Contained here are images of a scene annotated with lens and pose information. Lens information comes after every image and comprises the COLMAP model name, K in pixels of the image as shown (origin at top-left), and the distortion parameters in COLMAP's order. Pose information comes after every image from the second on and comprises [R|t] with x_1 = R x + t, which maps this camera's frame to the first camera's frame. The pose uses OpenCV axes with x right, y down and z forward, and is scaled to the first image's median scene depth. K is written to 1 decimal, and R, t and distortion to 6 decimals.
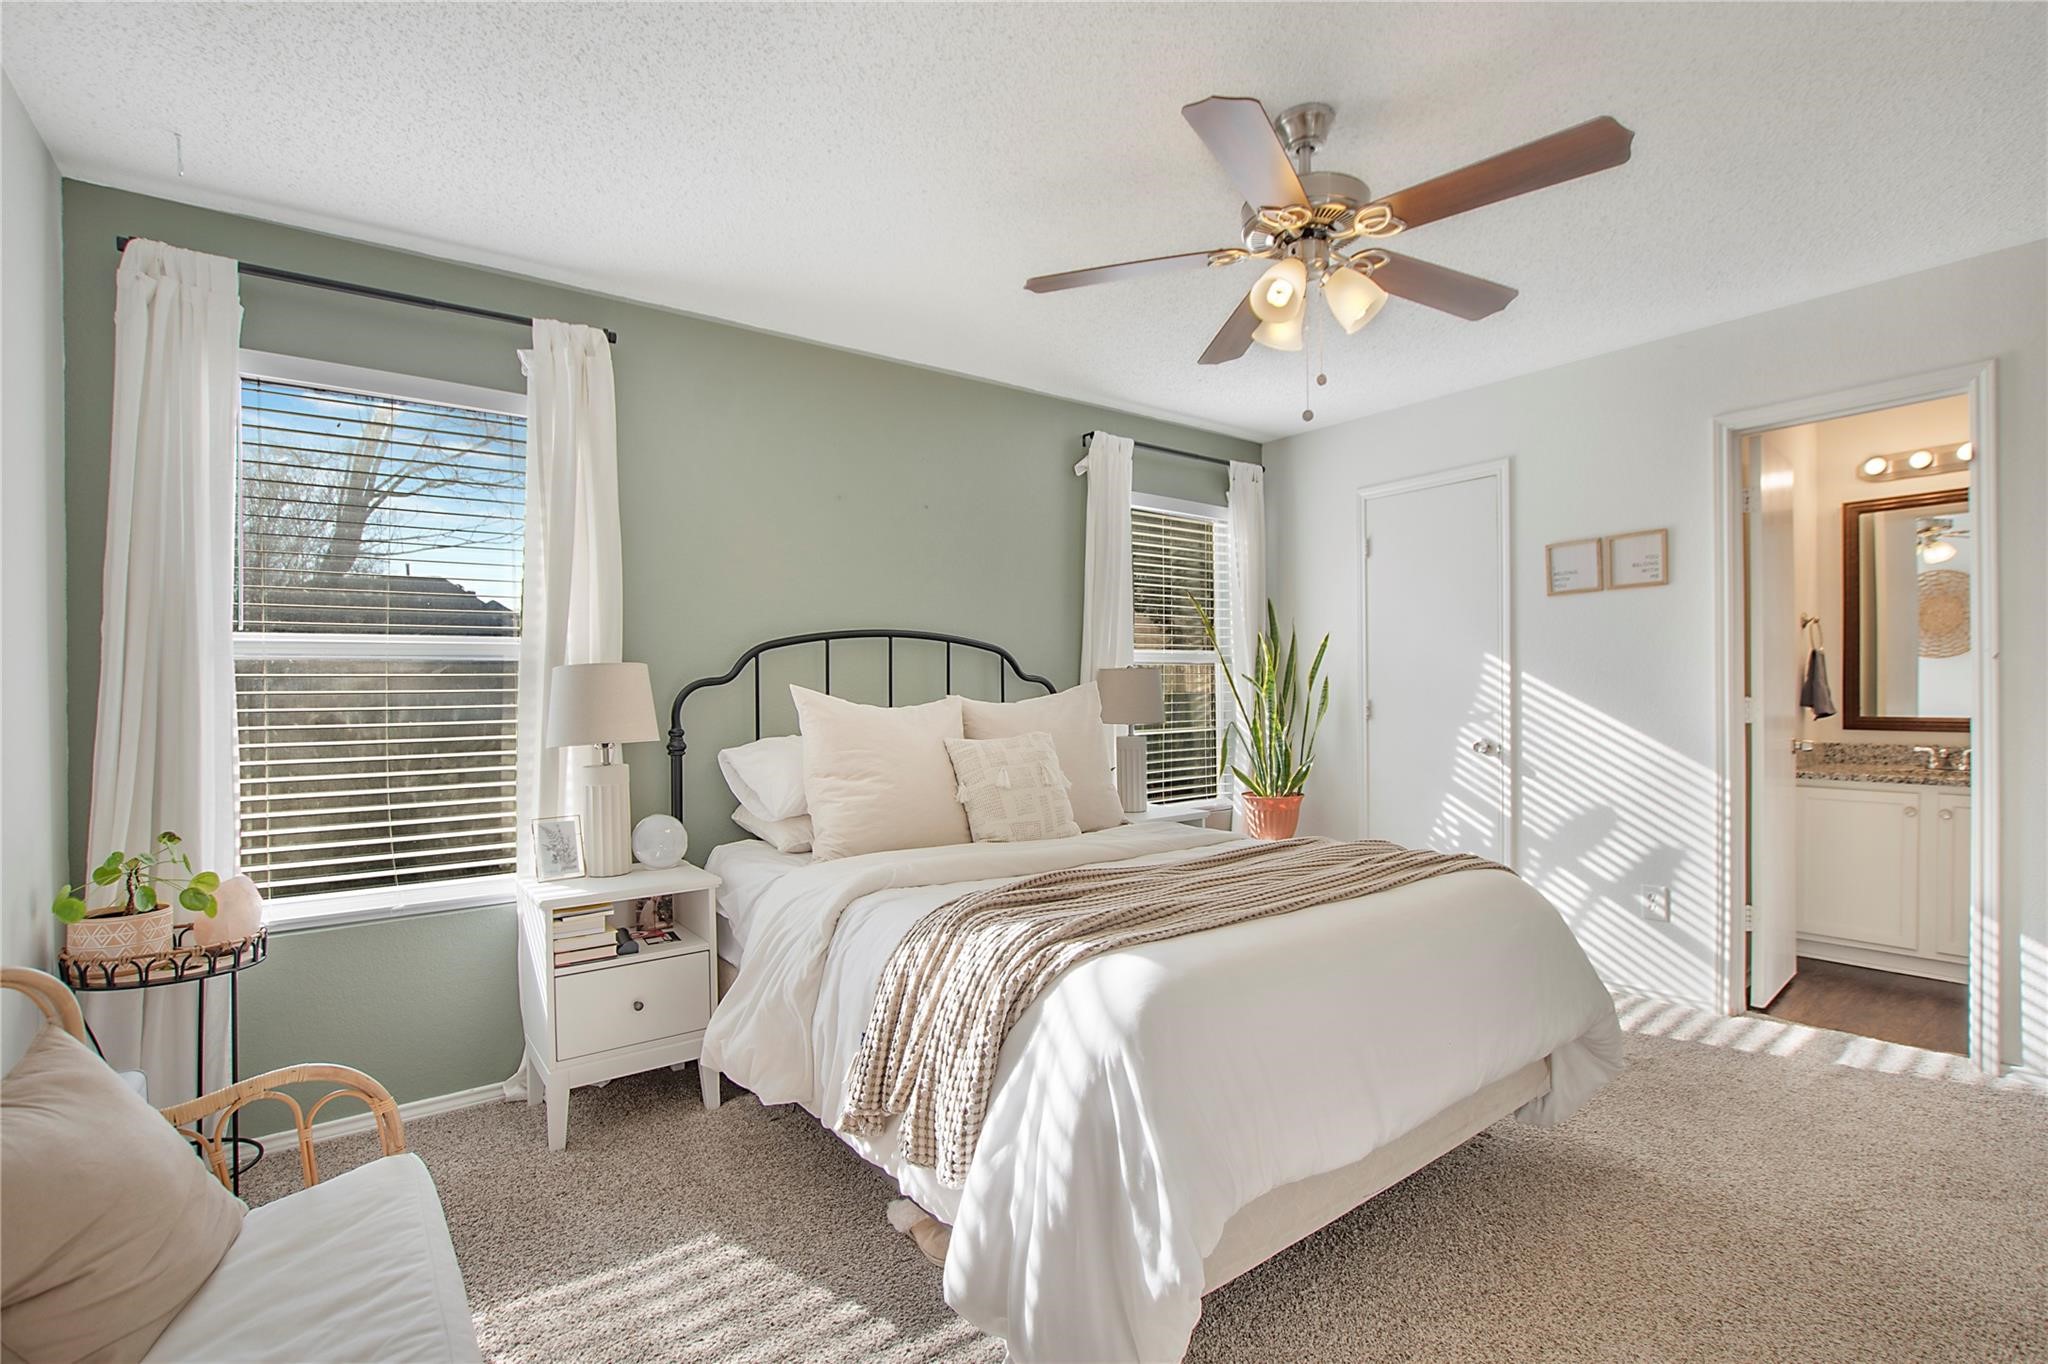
lens RADIAL K [[904.5, 0, 1022.4], [0, 904.5, 674.4], [0, 0, 1]] dist [-0.020243, -0.000467]
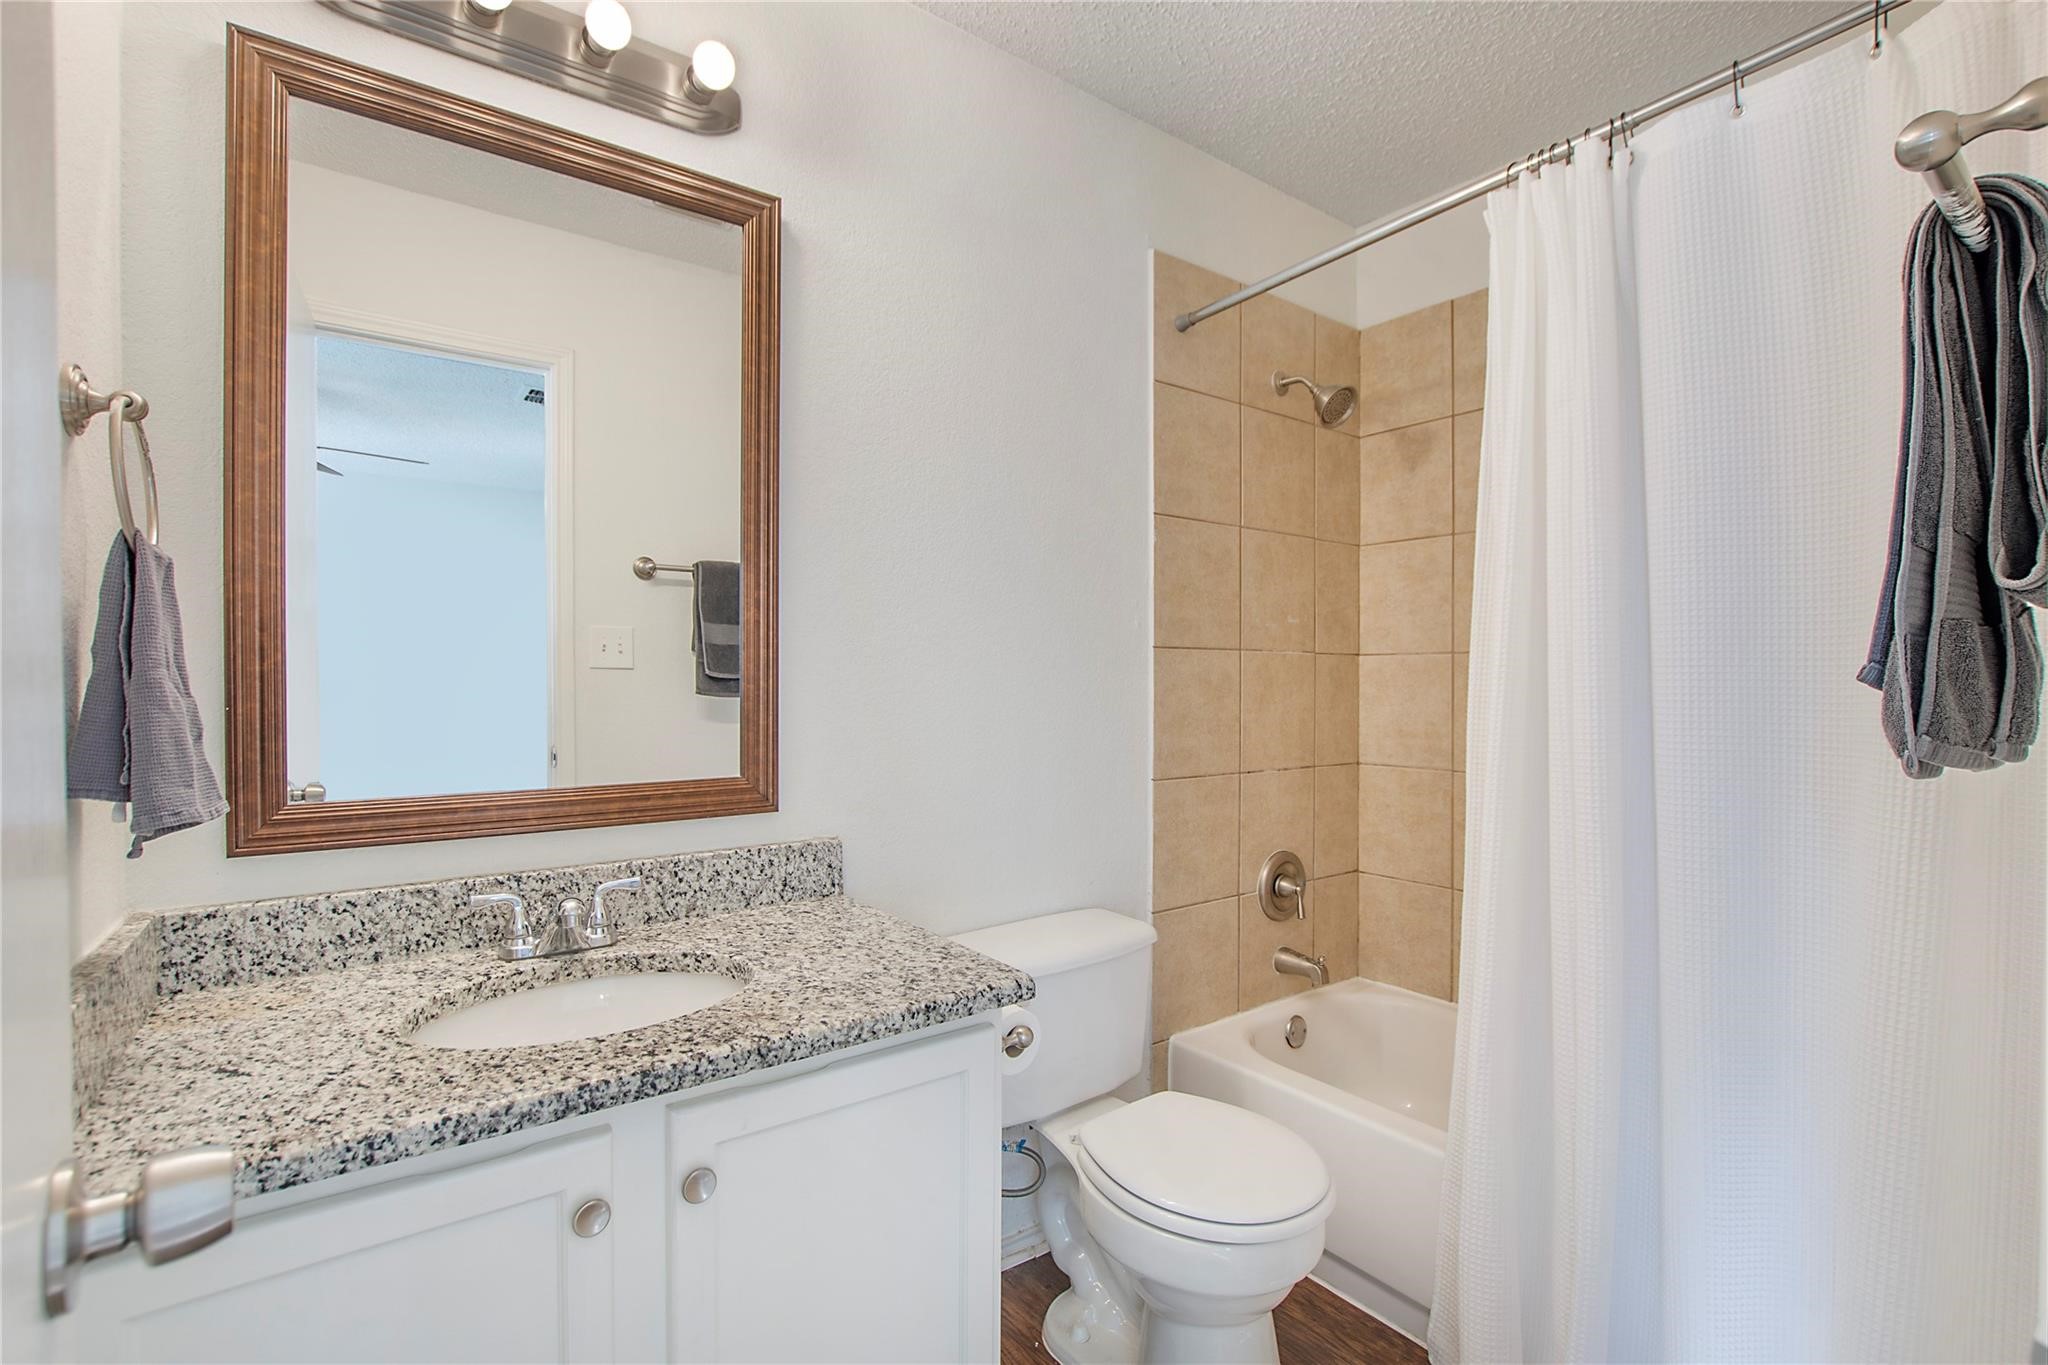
lens RADIAL K [[904.5, 0, 1019.2], [0, 904.5, 698.0], [0, 0, 1]] dist [-0.020243, -0.000467]
pose [[0.013777, -0.008214, 0.999871, 0.670200], [0.005830, 0.999950, 0.008134, 0.011497], [-0.999888, 0.005717, 0.013824, 0.771844]]
